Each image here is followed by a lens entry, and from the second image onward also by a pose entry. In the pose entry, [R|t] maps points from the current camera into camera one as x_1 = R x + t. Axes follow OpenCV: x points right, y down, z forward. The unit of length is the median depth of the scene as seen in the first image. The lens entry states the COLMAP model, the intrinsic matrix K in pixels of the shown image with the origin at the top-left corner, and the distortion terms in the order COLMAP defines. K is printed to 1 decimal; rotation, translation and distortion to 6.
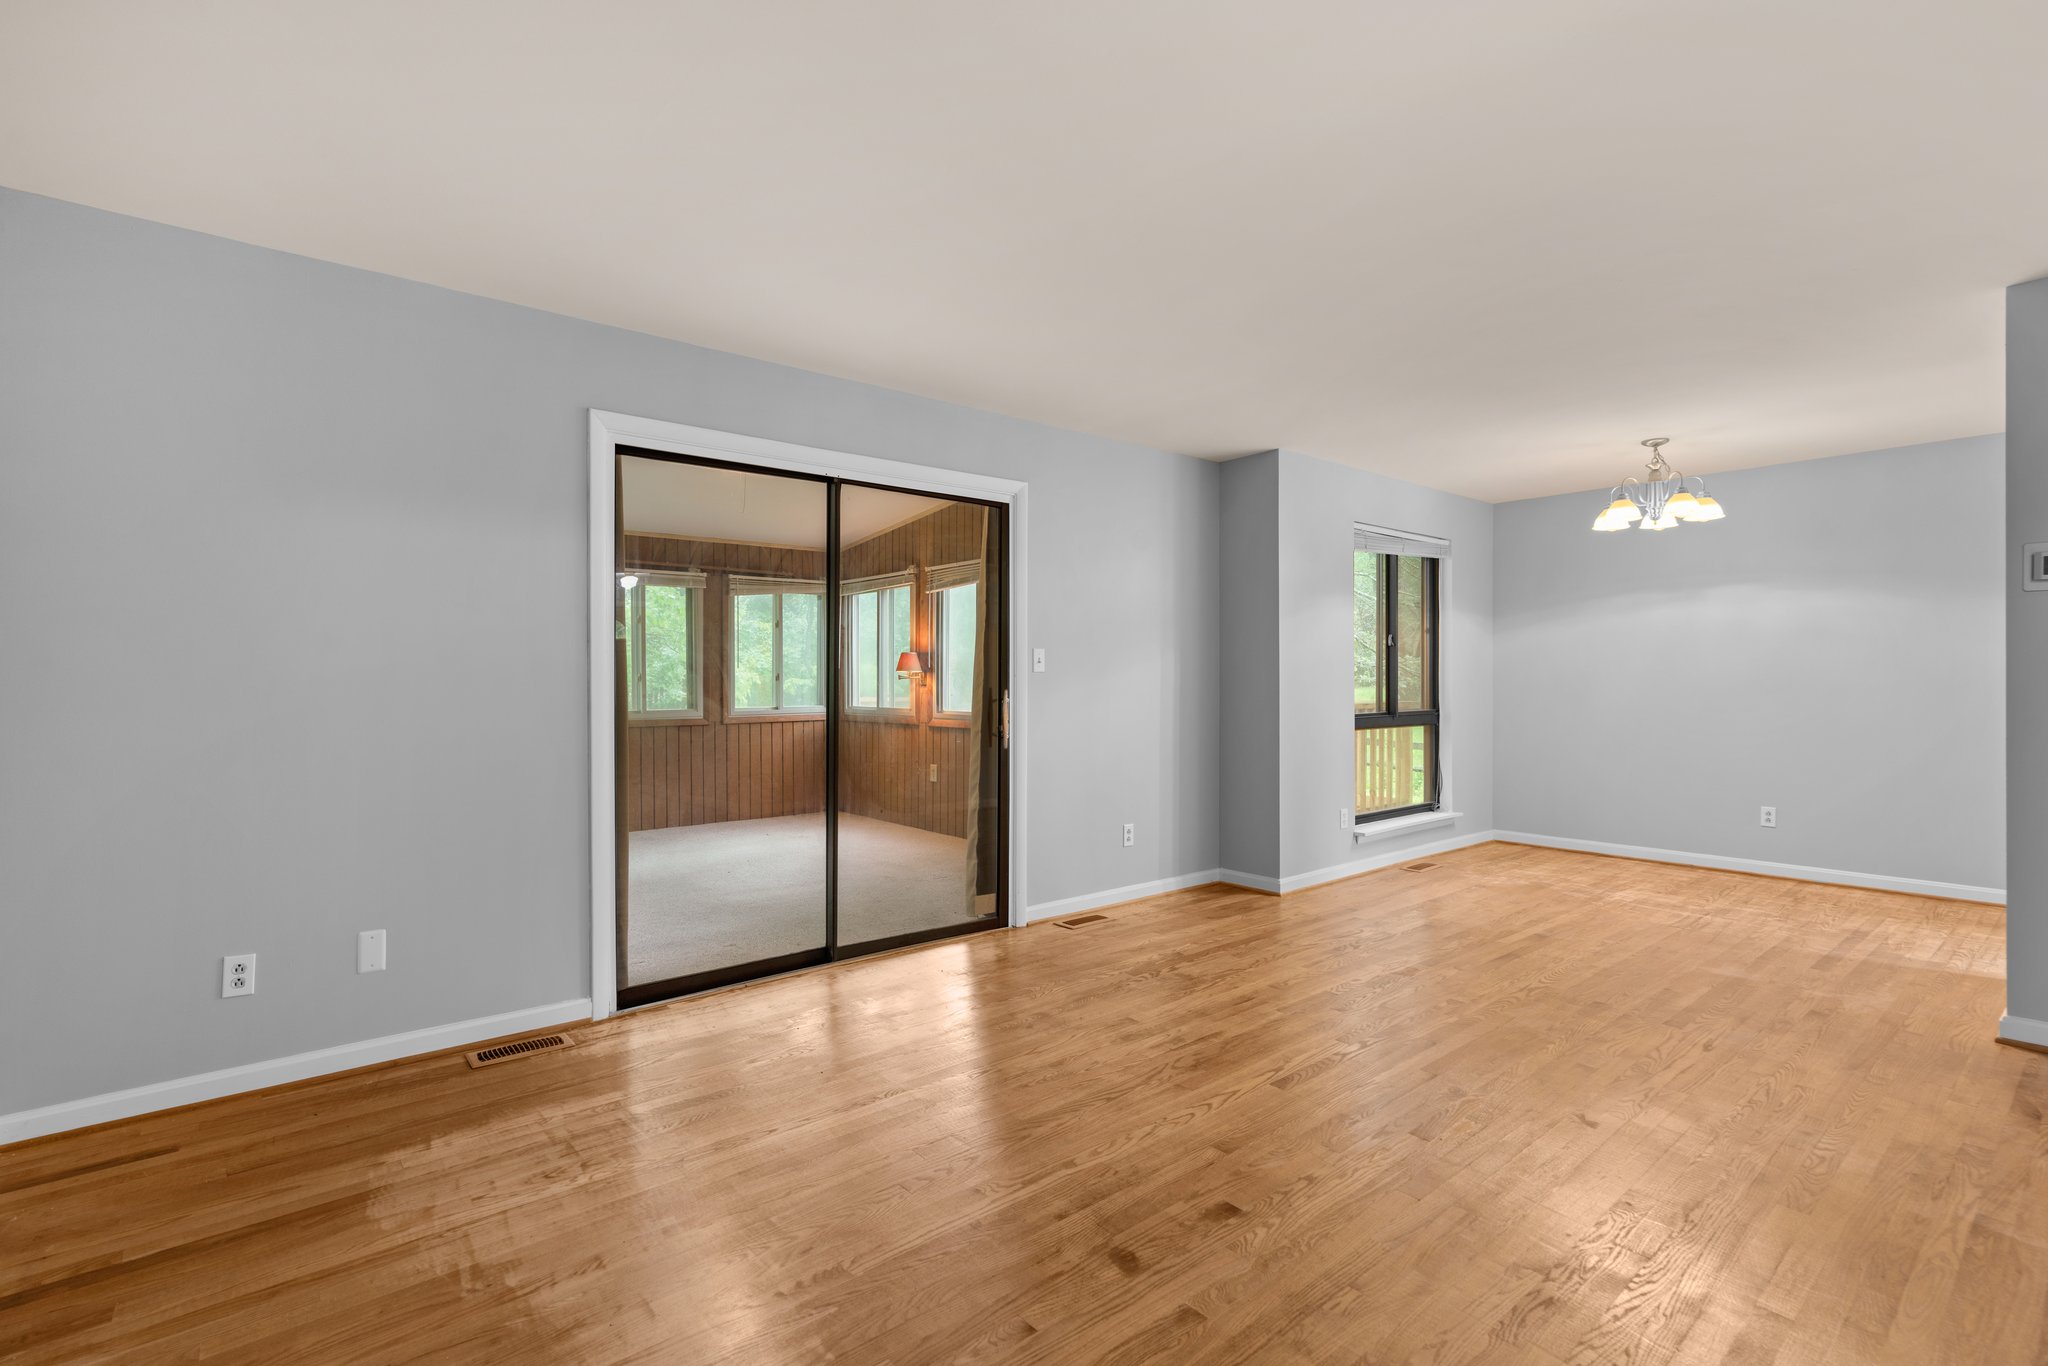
lens RADIAL K [[921.2, 0, 1024.0], [0, 921.2, 683.0], [0, 0, 1]] dist [-0.013491, 0.006439]
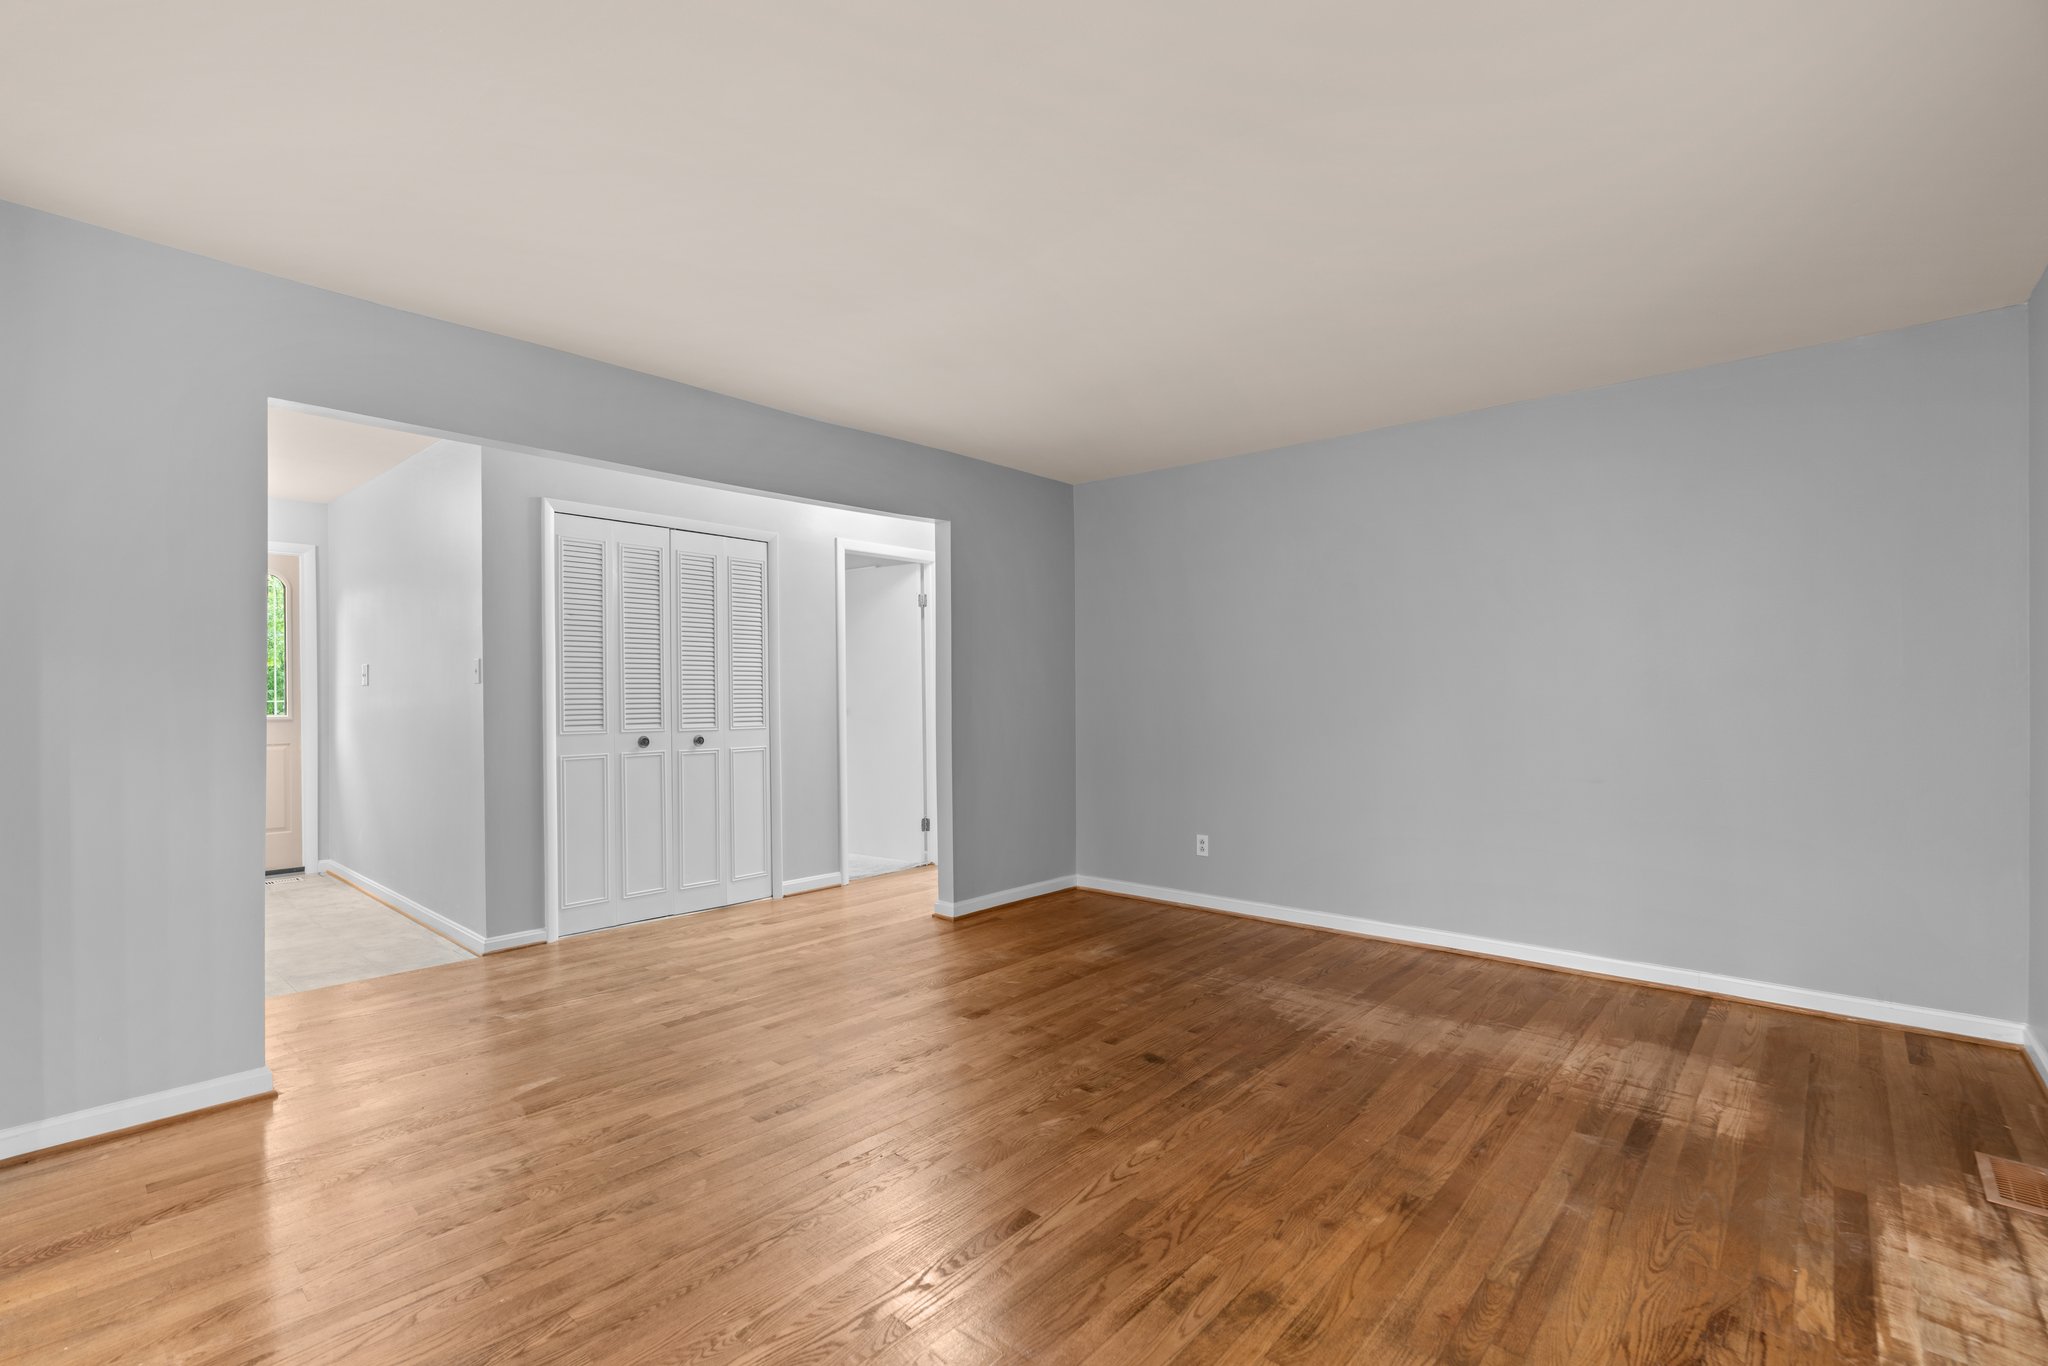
lens RADIAL K [[921.2, 0, 1024.0], [0, 921.2, 683.0], [0, 0, 1]] dist [-0.013491, 0.006439]
pose [[-0.988015, 0.003503, -0.154318, 0.470446], [0.003708, 0.999993, -0.001037, -0.011974], [0.154313, -0.001596, -0.988021, 2.079615]]
